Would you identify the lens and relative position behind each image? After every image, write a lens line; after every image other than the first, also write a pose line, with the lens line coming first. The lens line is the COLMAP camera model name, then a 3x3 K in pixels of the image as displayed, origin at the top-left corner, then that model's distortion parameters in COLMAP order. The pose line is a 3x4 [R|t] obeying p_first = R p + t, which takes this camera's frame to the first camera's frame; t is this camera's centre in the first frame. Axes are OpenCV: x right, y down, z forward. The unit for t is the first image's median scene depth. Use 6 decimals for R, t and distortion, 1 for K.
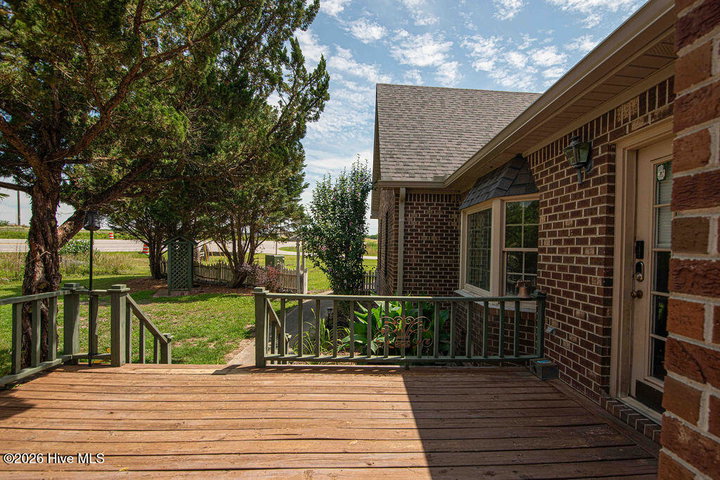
lens RADIAL K [[349.1, 0, 389.8], [0, 349.1, 251.1], [0, 0, 1]] dist [-0.018851, 0.000043]
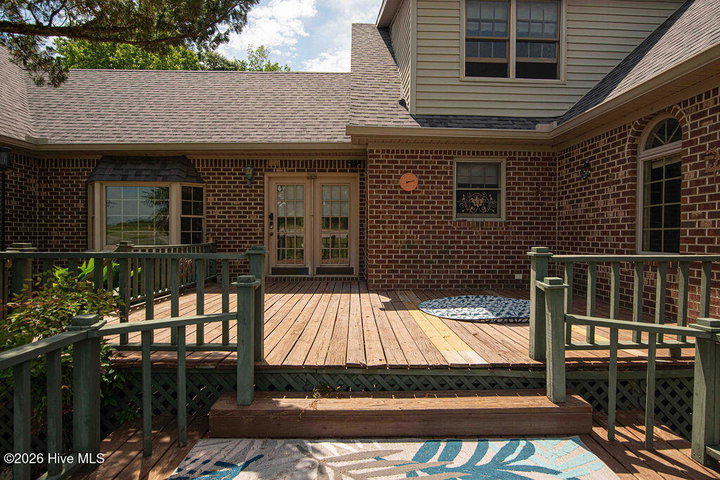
lens RADIAL K [[389.2, 0, 360.0], [0, 389.2, 240.0], [0, 0, 1]] dist [-0.016235, 0.000527]
pose [[0.055436, -0.034260, 0.997874, -1.982018], [0.004407, 0.999410, 0.034068, 0.068646], [-0.998453, 0.002509, 0.055554, 0.165256]]
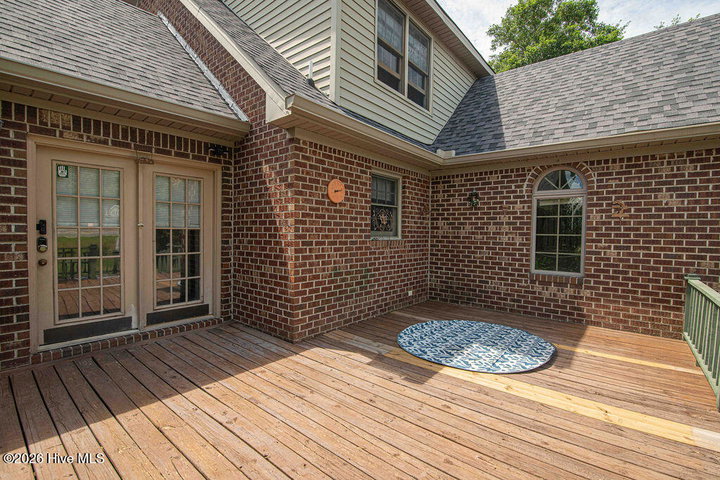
lens RADIAL K [[331.1, 0, 360.0], [0, 331.1, 240.0], [0, 0, 1]] dist [-0.019563, 0.000158]
pose [[-0.723697, -0.052988, 0.688081, -0.858698], [-0.026097, 0.998436, 0.049440, -0.042334], [-0.689624, 0.017822, -0.723948, 0.979567]]
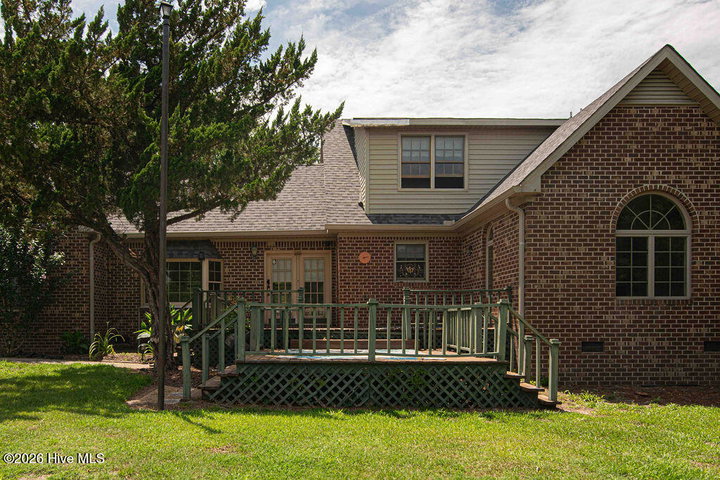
lens RADIAL K [[583.1, 0, 299.4], [0, 583.1, 322.3], [0, 0, 1]] dist [0.002990, -0.013007]
pose [[0.087615, -0.026333, 0.995806, -4.887632], [0.014412, 0.999579, 0.025165, 0.245884], [-0.996050, 0.012146, 0.087958, 0.140298]]
